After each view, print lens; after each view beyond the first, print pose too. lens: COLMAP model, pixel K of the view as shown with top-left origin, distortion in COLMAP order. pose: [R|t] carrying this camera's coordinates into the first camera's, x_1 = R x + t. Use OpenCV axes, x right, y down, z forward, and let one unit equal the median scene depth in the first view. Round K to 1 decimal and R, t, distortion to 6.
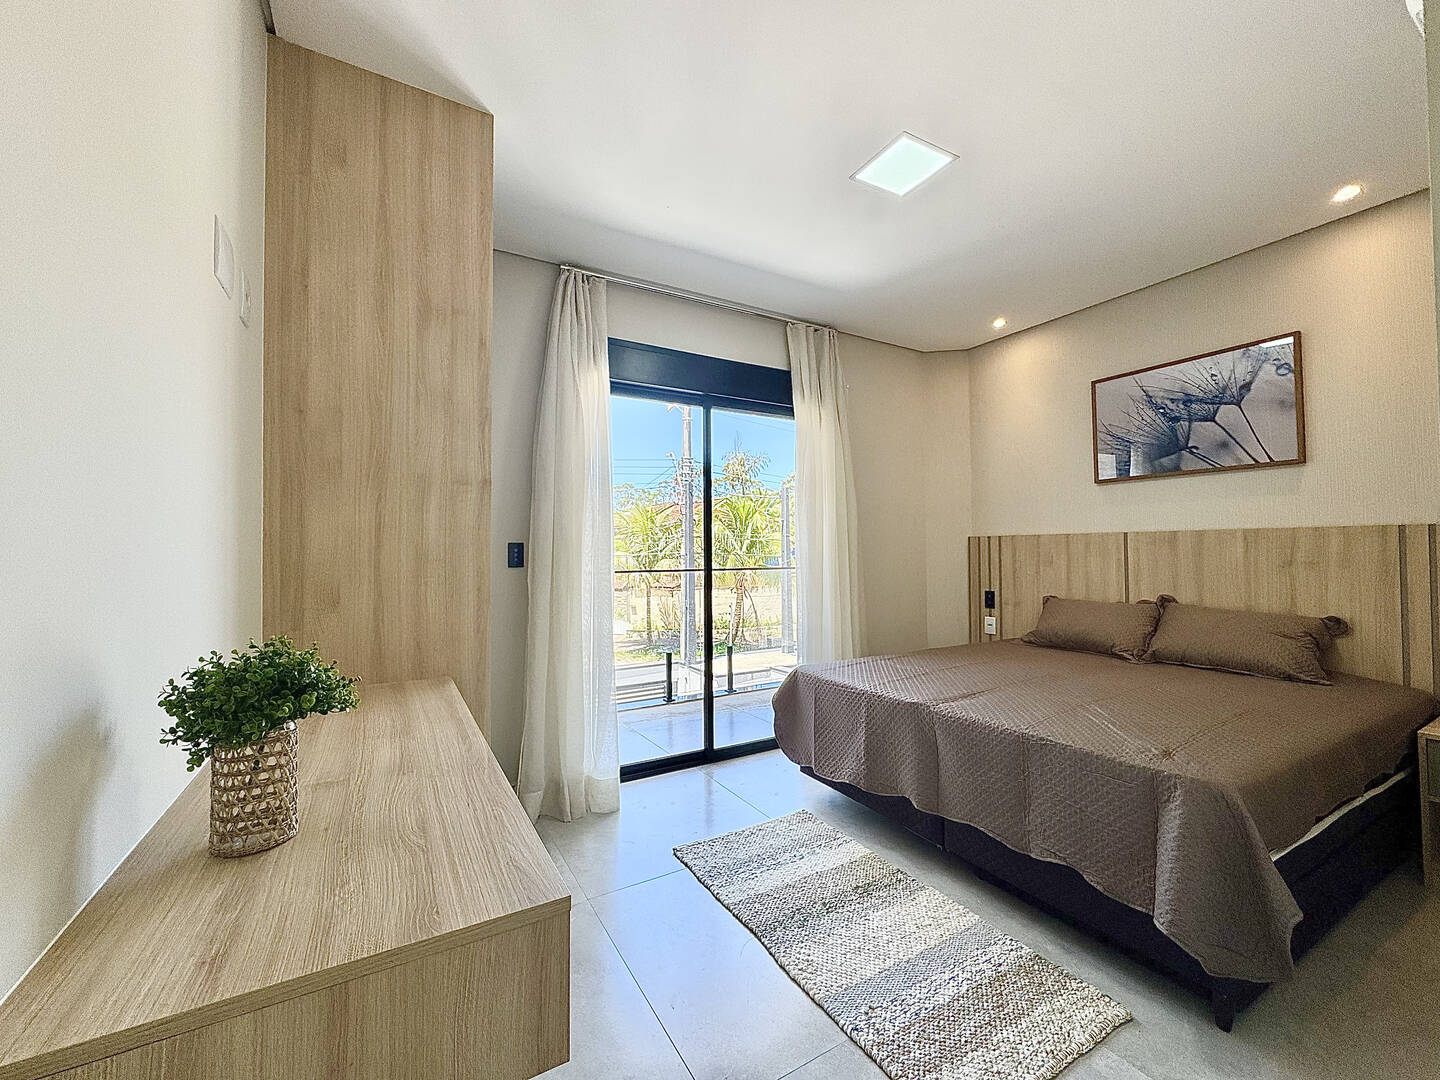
lens RADIAL K [[578.0, 0, 721.6], [0, 578.0, 545.2], [0, 0, 1]] dist [-0.006997, 0.001423]
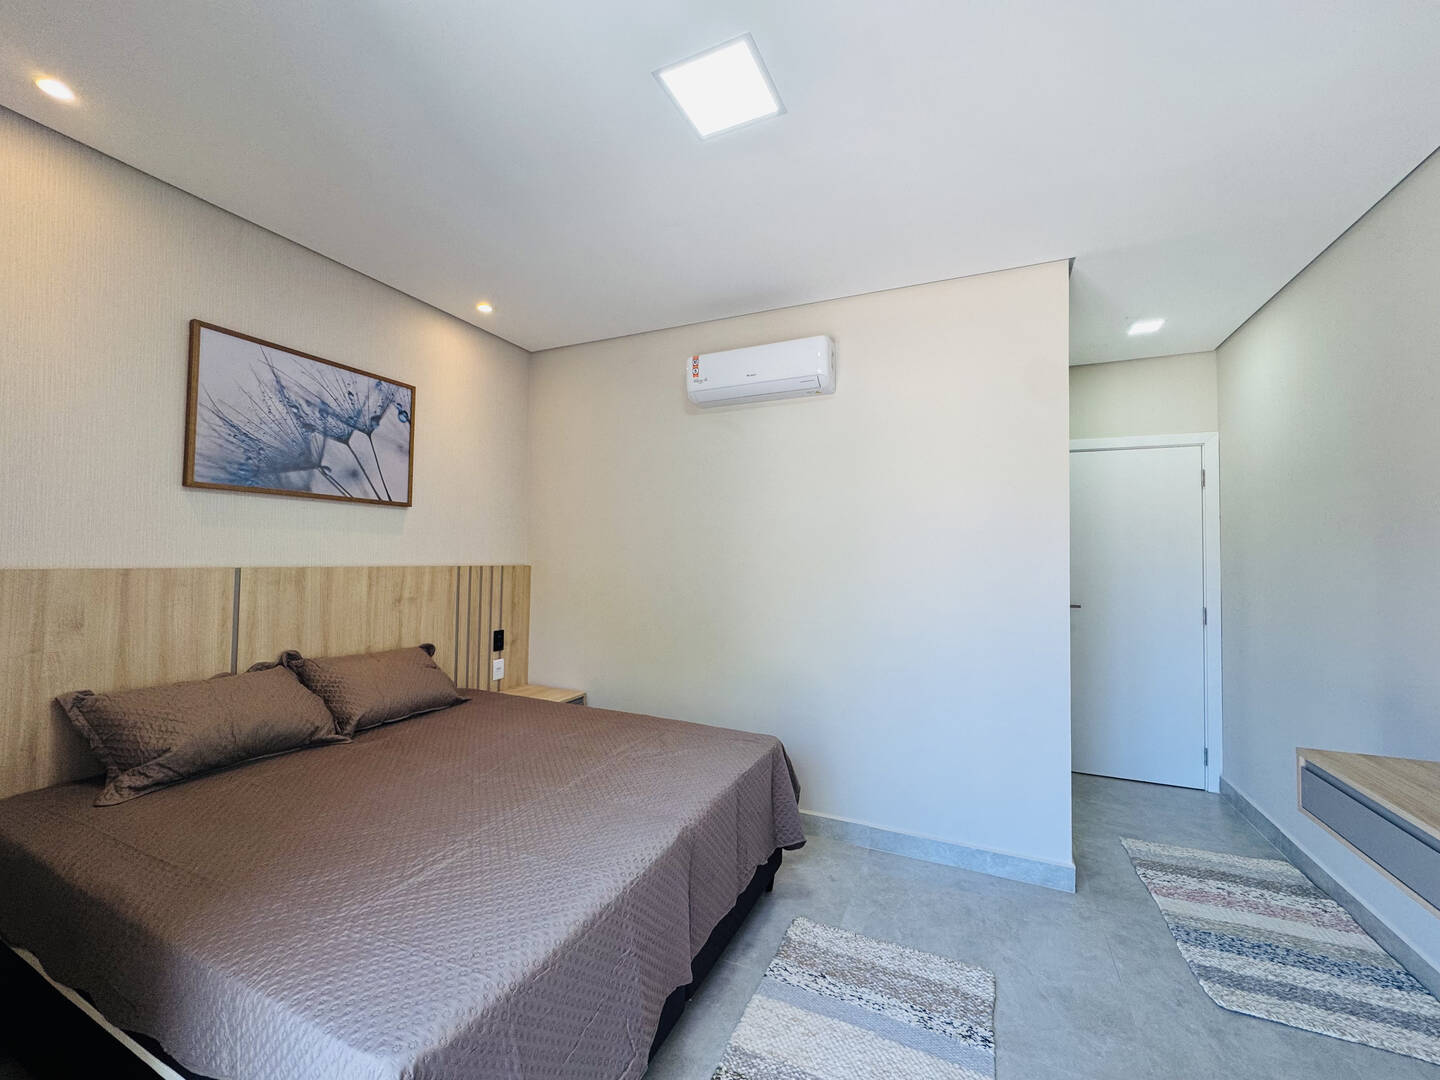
lens RADIAL K [[578.0, 0, 718.0], [0, 578.0, 542.2], [0, 0, 1]] dist [-0.006997, 0.001423]
pose [[-0.583026, 0.037600, 0.811583, -0.192078], [0.002591, 0.999010, -0.044422, -0.023107], [-0.812450, -0.023796, -0.582546, 1.029307]]
